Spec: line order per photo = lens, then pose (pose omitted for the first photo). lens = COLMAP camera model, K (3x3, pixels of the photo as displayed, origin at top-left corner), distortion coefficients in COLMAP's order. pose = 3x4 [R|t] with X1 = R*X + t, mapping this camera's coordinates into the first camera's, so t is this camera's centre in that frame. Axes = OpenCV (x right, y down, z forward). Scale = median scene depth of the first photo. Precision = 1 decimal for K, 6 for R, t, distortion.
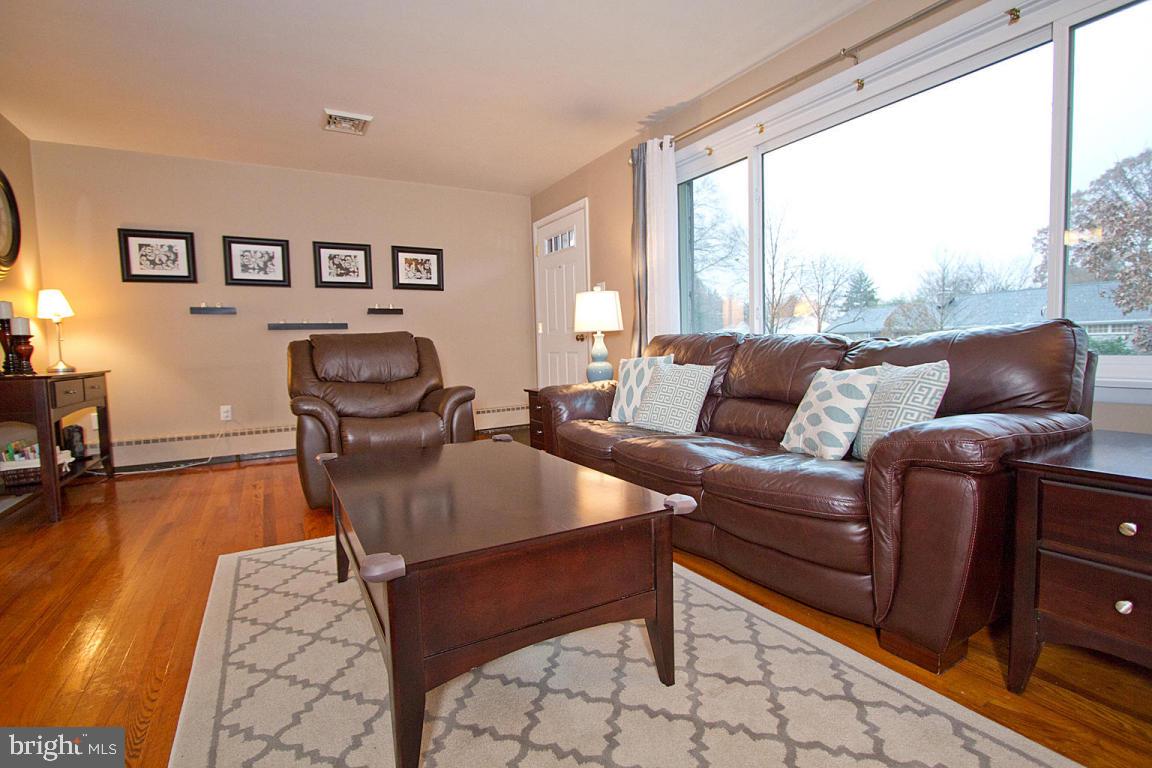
lens RADIAL K [[549.9, 0, 570.8], [0, 549.9, 366.3], [0, 0, 1]] dist [-0.001523, -0.000126]
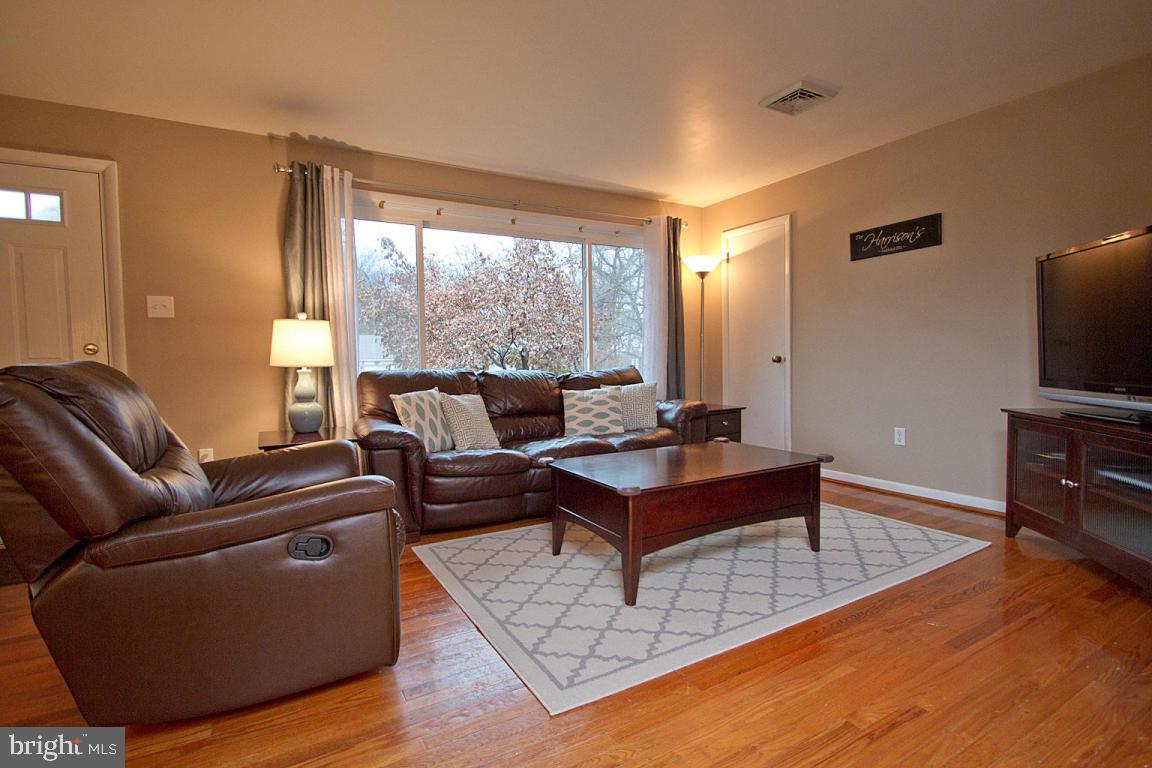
lens RADIAL K [[549.9, 0, 570.8], [0, 549.9, 366.3], [0, 0, 1]] dist [-0.001523, -0.000126]
pose [[-0.011893, 0.007800, 0.999899, -1.814360], [0.054506, 0.998488, -0.007141, -0.080378], [-0.998443, 0.054416, -0.012301, 1.357913]]
